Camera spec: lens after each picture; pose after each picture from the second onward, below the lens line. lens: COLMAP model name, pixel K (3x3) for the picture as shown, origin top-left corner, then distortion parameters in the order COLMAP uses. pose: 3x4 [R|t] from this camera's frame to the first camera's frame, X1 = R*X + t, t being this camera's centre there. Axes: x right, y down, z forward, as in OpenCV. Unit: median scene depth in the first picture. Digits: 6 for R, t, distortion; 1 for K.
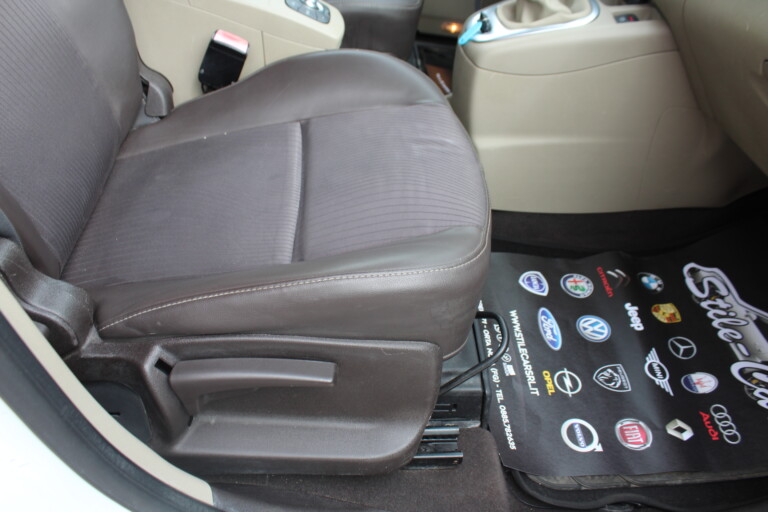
lens RADIAL K [[642.1, 0, 384.0], [0, 642.1, 256.0], [0, 0, 1]] dist [-0.157470, 0.120674]
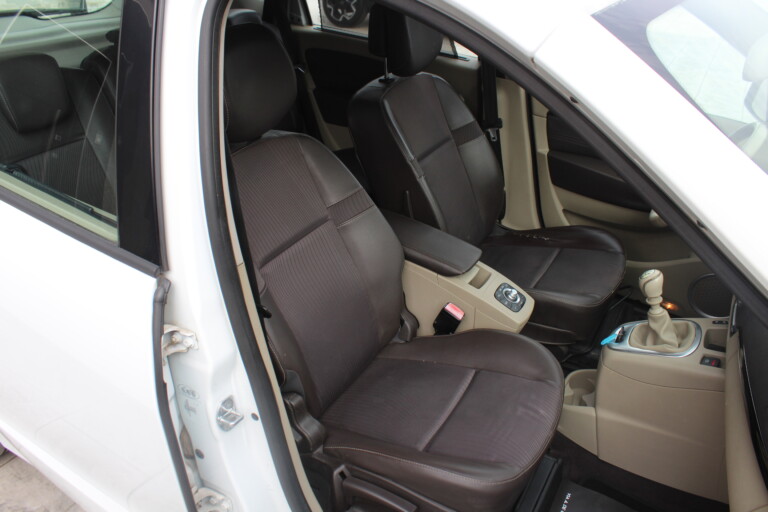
lens RADIAL K [[642.1, 0, 384.0], [0, 642.1, 256.0], [0, 0, 1]] dist [-0.157470, 0.120674]
pose [[0.843777, 0.217137, -0.490807, 0.469182], [-0.329278, 0.931601, -0.153936, -0.167506], [0.423811, 0.291500, 0.857562, -0.703617]]
